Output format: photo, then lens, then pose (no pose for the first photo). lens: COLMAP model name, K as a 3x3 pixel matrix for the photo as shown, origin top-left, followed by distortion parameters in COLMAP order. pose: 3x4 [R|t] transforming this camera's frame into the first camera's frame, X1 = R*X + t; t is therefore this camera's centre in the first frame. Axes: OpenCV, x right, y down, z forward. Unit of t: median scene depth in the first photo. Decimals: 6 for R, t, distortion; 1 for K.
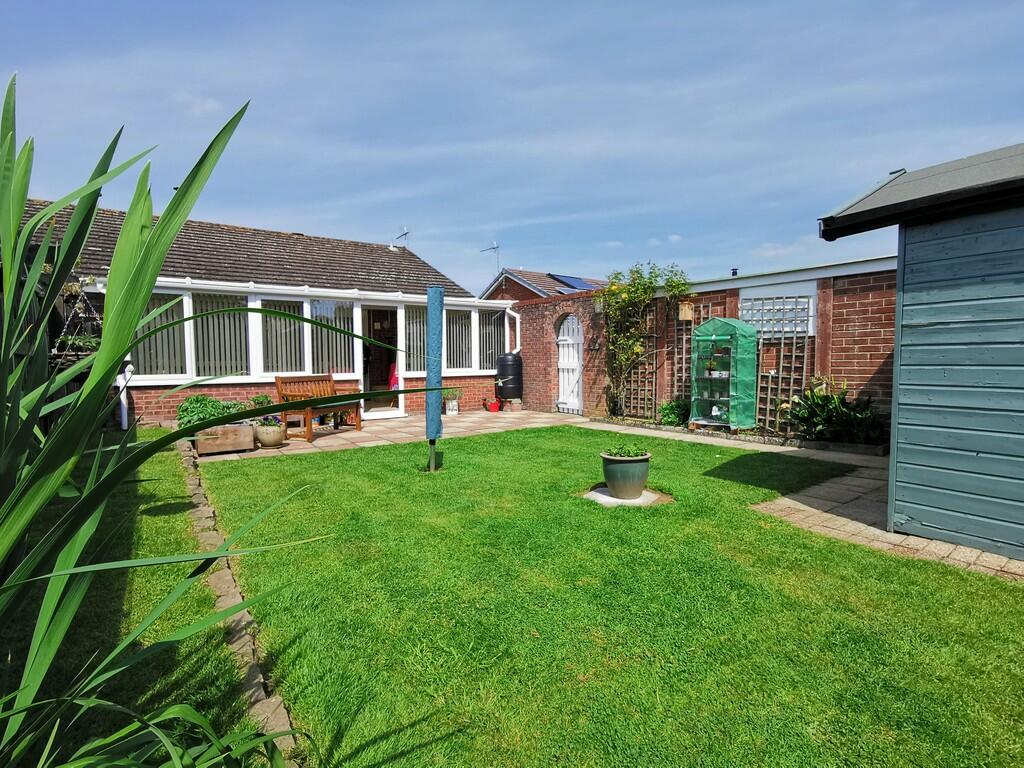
lens RADIAL K [[511.8, 0, 512.0], [0, 511.8, 384.0], [0, 0, 1]] dist [-0.001164, -0.000080]
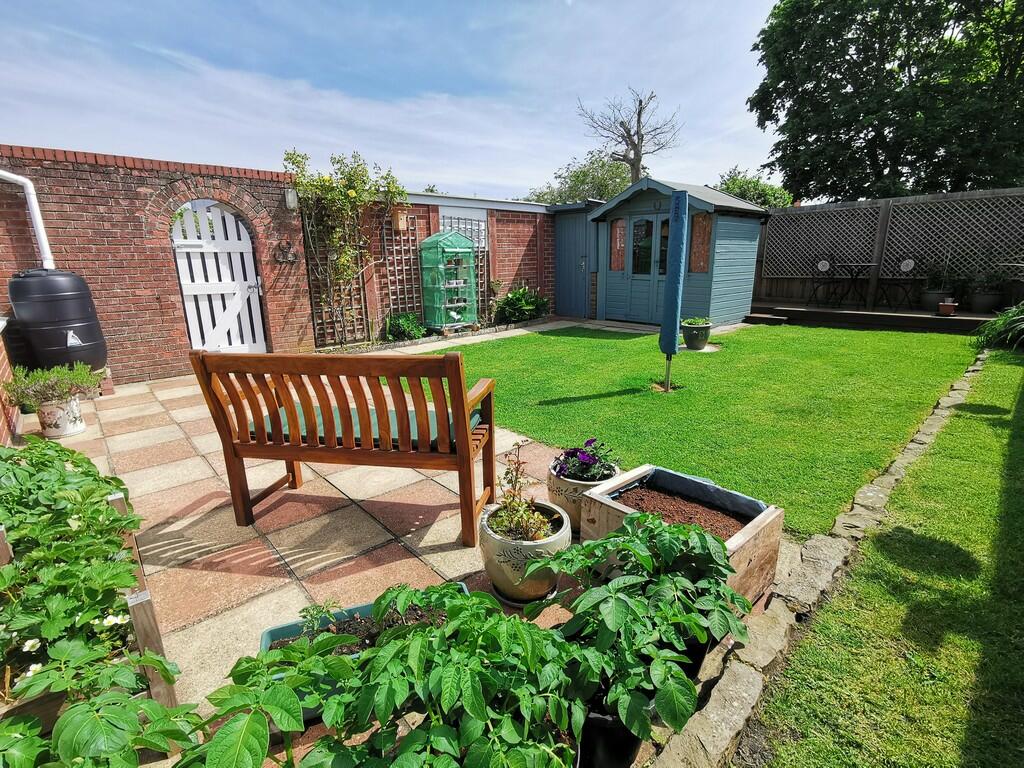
lens RADIAL K [[497.9, 0, 512.0], [0, 497.9, 384.0], [0, 0, 1]] dist [-0.000028, 0.000139]
pose [[-0.145633, -0.244811, 0.958571, -0.722461], [0.065582, 0.964381, 0.256258, -0.075971], [-0.987163, 0.100185, -0.124391, 0.999035]]
